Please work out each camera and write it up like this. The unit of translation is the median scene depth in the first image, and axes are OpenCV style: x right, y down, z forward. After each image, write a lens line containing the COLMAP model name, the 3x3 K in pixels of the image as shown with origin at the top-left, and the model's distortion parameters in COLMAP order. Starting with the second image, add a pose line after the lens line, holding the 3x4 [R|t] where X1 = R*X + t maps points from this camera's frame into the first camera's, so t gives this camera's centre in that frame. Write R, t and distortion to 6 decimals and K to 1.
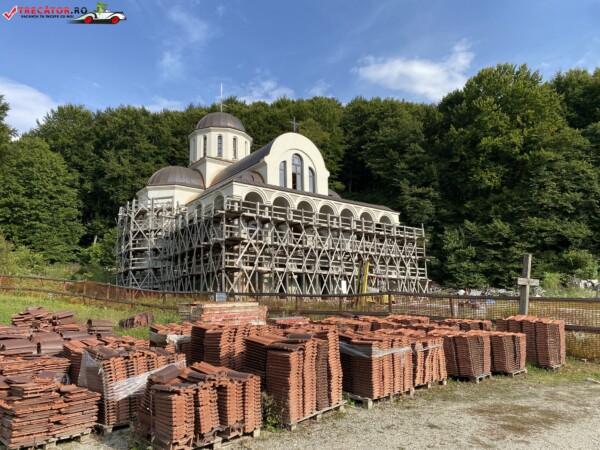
lens RADIAL K [[463.3, 0, 308.0], [0, 463.3, 224.5], [0, 0, 1]] dist [0.054465, -0.006880]
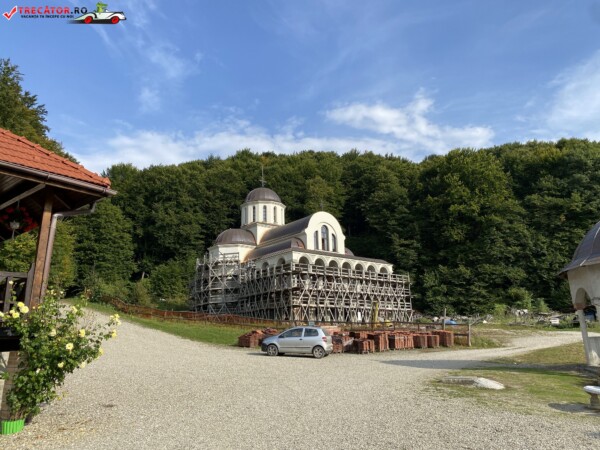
lens RADIAL K [[463.3, 0, 308.0], [0, 463.3, 224.5], [0, 0, 1]] dist [0.054465, -0.006880]
pose [[0.999647, 0.002436, 0.026464, -0.095586], [-0.001138, 0.998800, -0.048963, -0.067824], [-0.026551, 0.048916, 0.998450, -0.404688]]
